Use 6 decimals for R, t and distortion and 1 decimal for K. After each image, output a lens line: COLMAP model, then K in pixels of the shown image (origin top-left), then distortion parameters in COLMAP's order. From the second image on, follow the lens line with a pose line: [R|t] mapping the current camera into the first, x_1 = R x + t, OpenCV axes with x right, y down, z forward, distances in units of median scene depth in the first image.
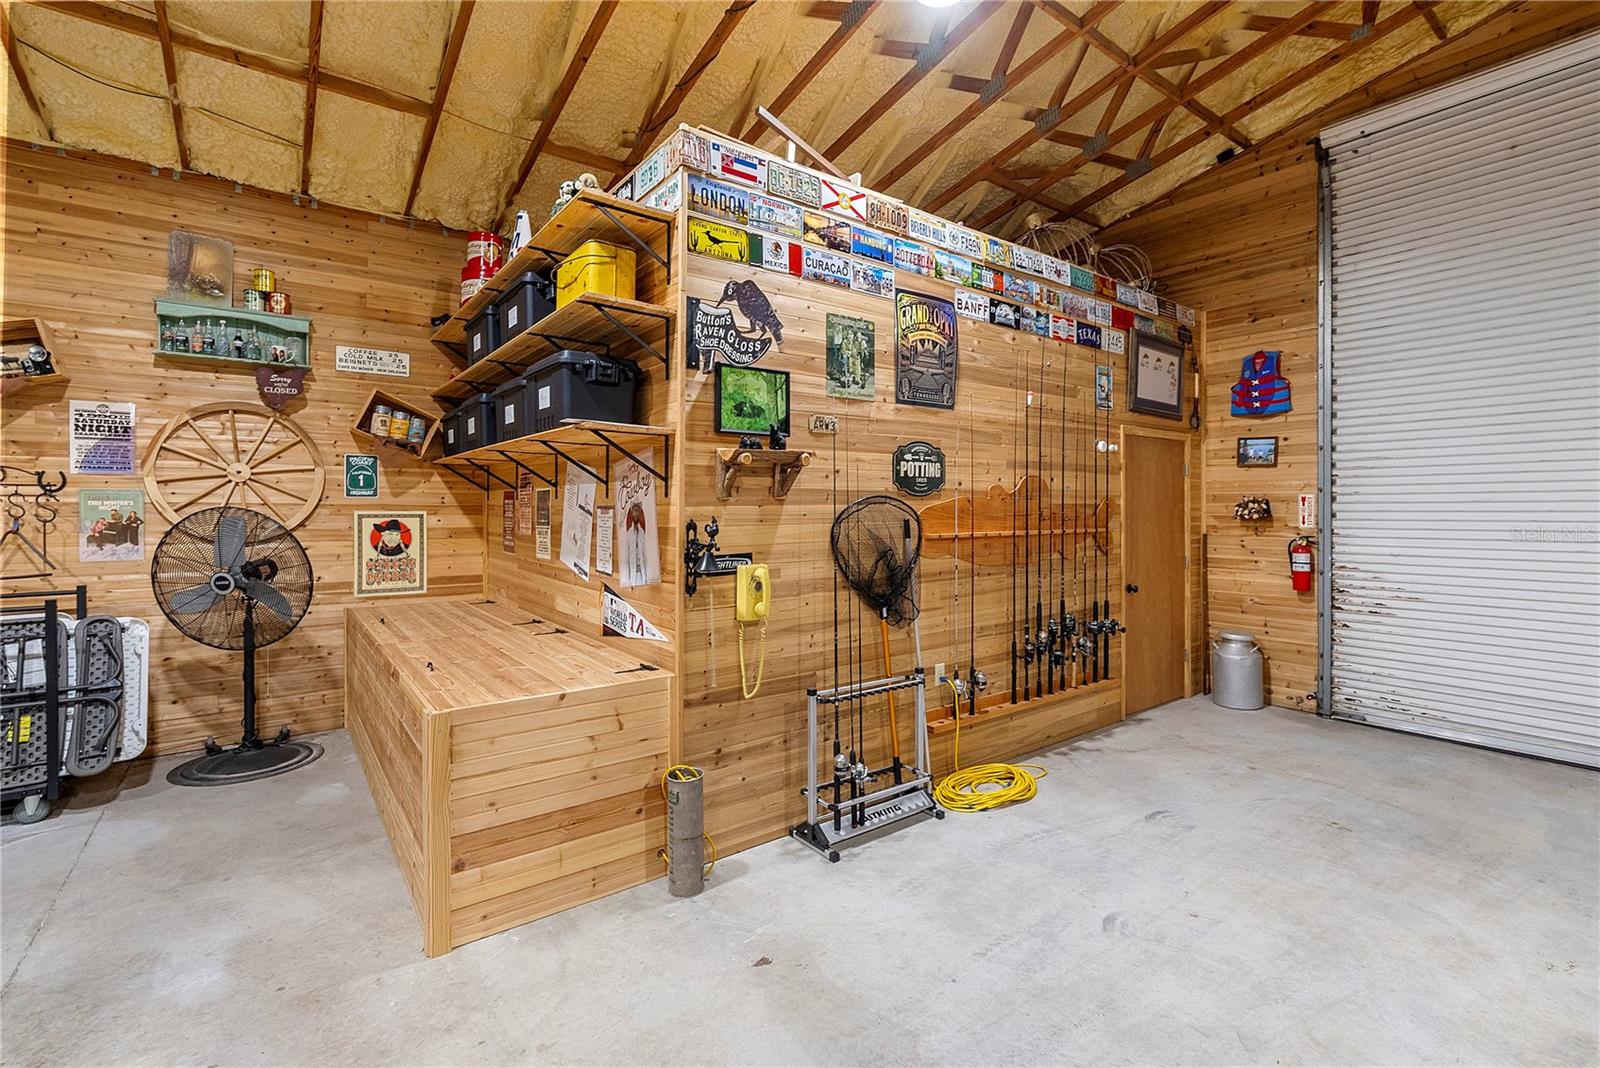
lens RADIAL K [[714.4, 0, 801.4], [0, 714.4, 505.9], [0, 0, 1]] dist [0.002004, -0.000064]
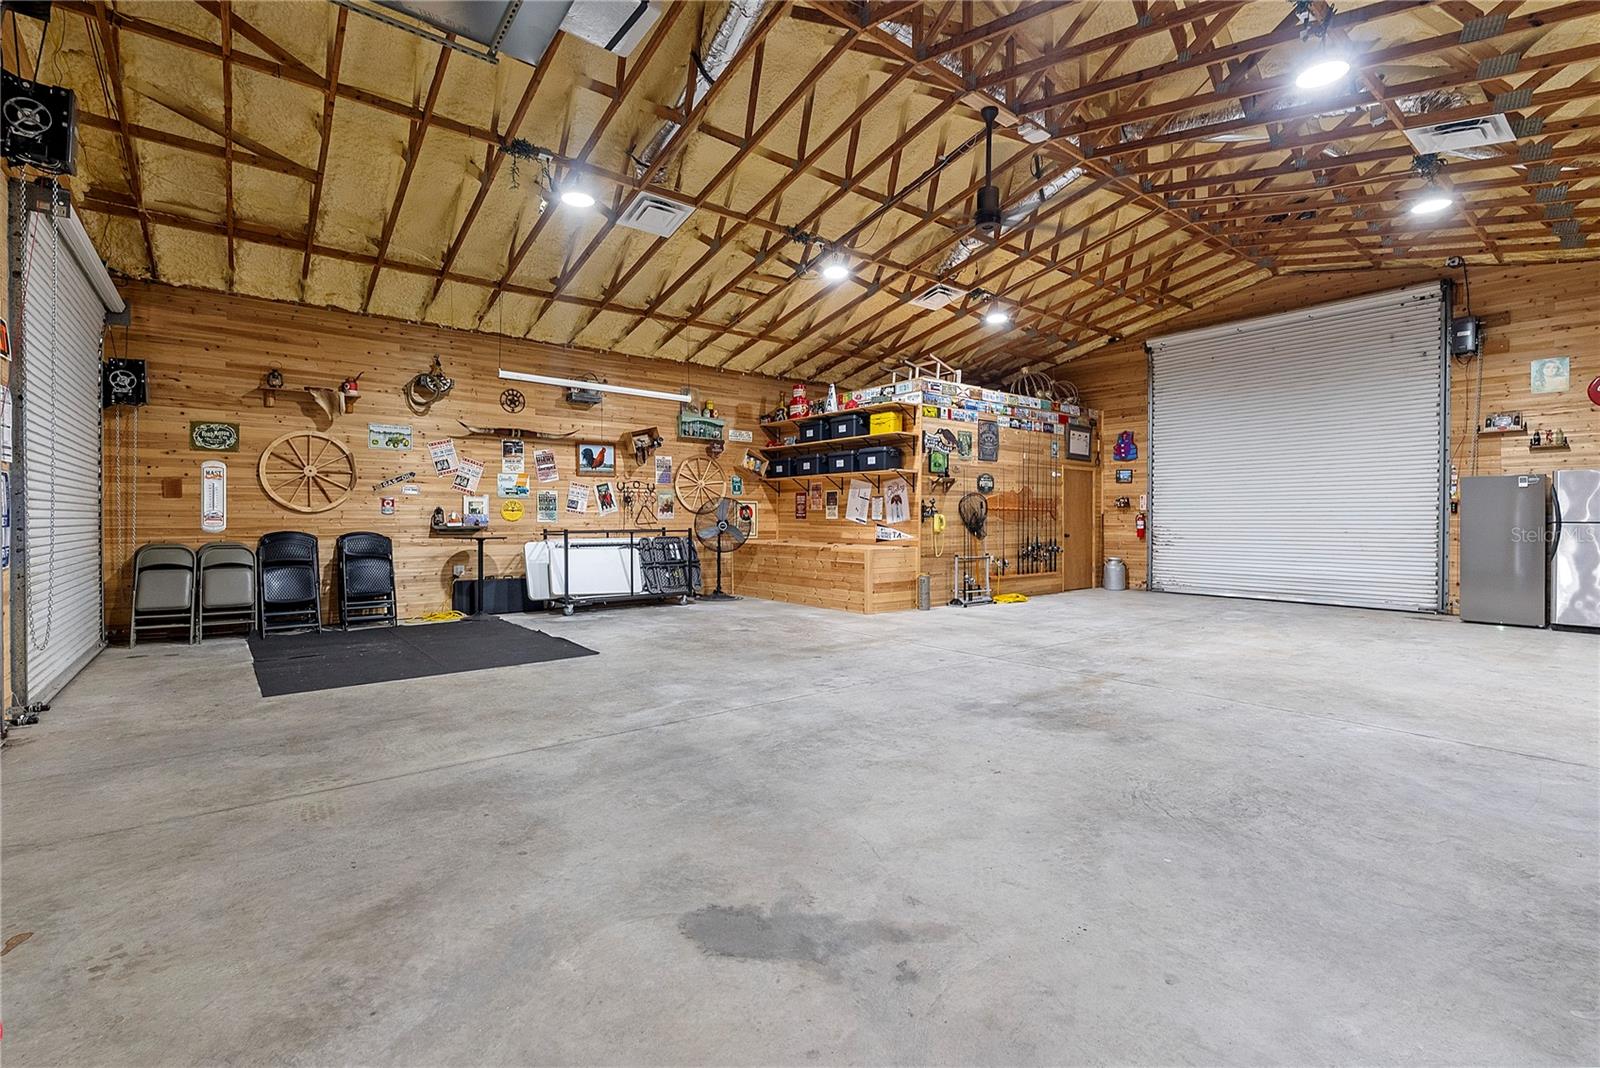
lens RADIAL K [[714.4, 0, 801.4], [0, 714.4, 519.3], [0, 0, 1]] dist [0.002004, -0.000064]
pose [[0.999557, 0.002183, 0.029669, -0.537908], [-0.002227, 0.999996, 0.001452, 0.071401], [-0.029666, -0.001517, 0.999559, -1.486990]]
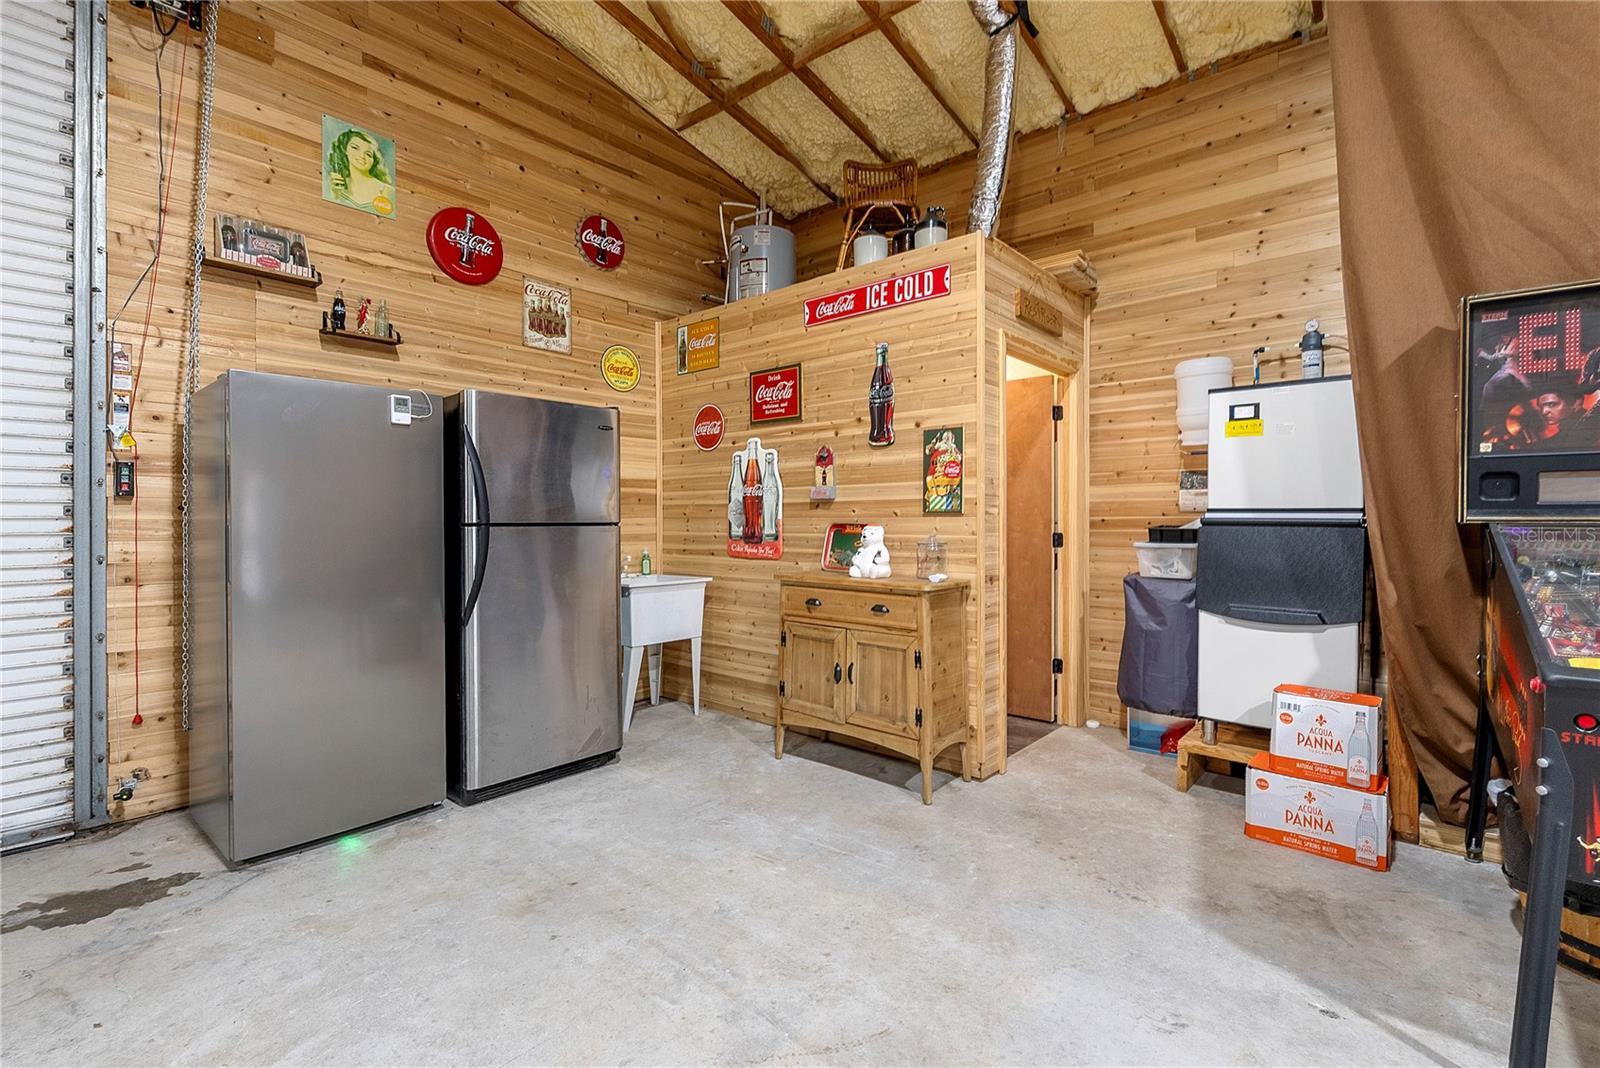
lens RADIAL K [[714.4, 0, 797.9], [0, 714.4, 521.1], [0, 0, 1]] dist [0.002004, -0.000064]
pose [[-0.195578, -0.005101, 0.980675, 0.617976], [-0.000942, 0.999987, 0.005013, 0.069971], [-0.980688, 0.000057, -0.195581, 0.008673]]
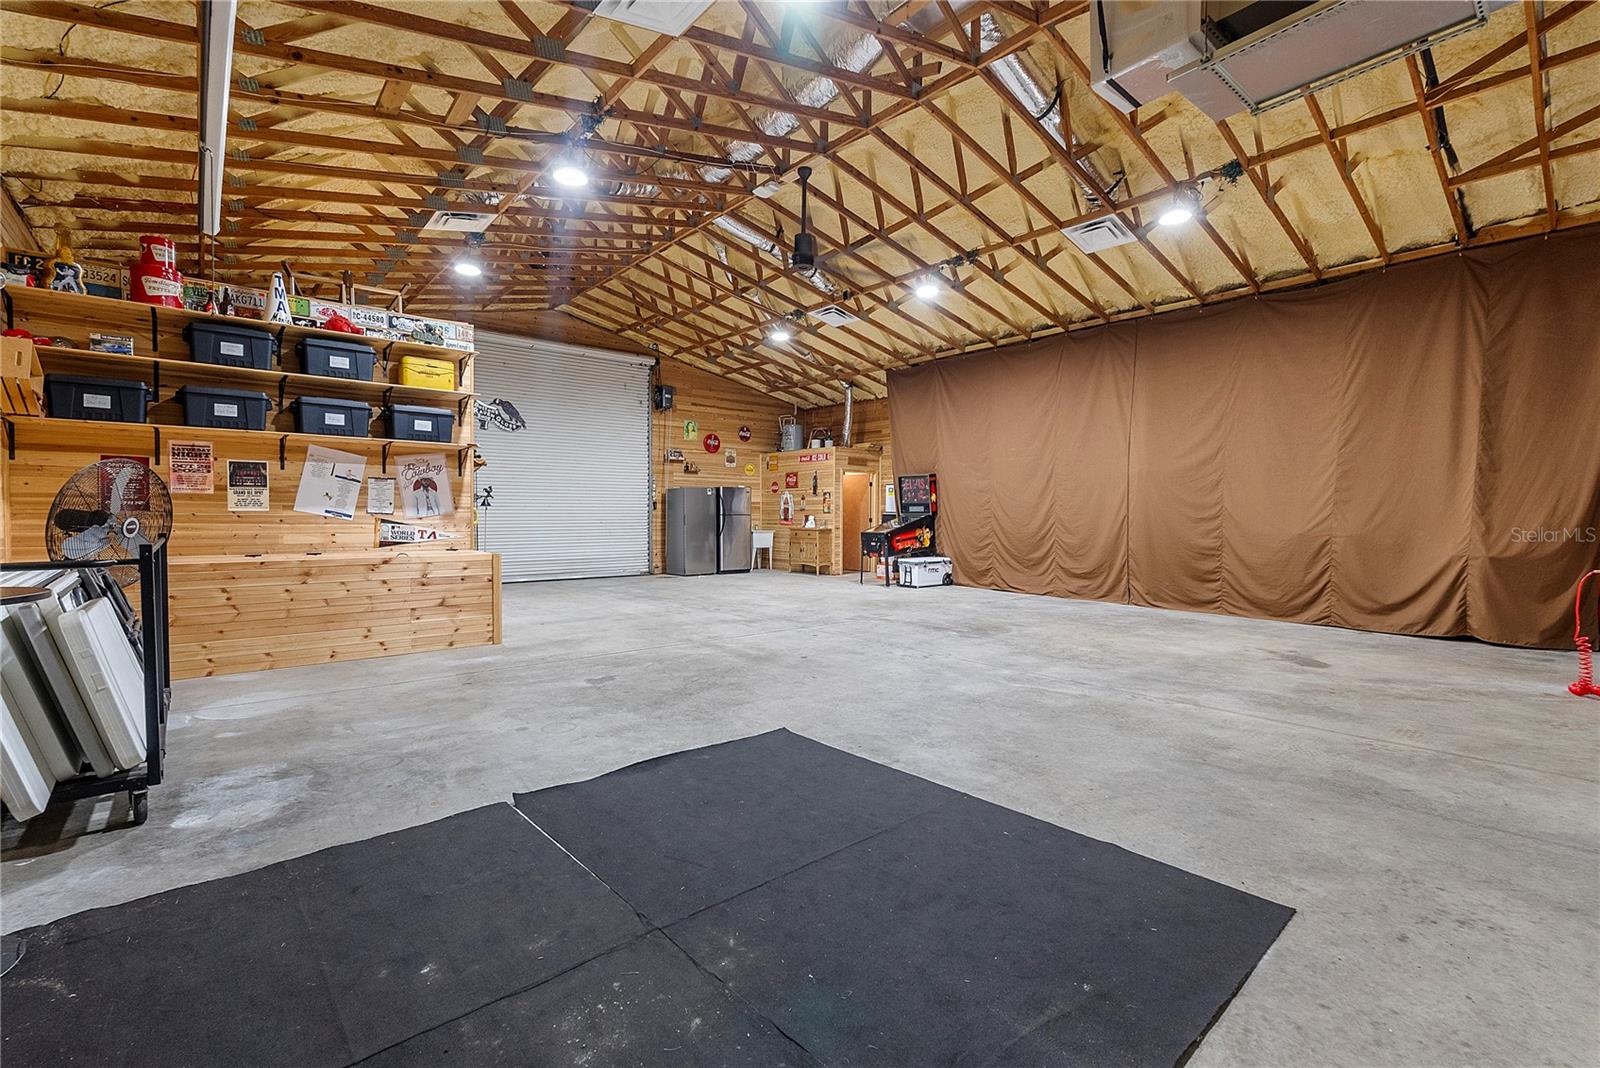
lens RADIAL K [[714.4, 0, 805.3], [0, 714.4, 532.9], [0, 0, 1]] dist [0.002004, -0.000064]
pose [[-0.063342, -0.024587, 0.997689, -1.808648], [-0.002894, 0.999697, 0.024453, 0.078383], [-0.997988, -0.001339, -0.063394, 0.007570]]
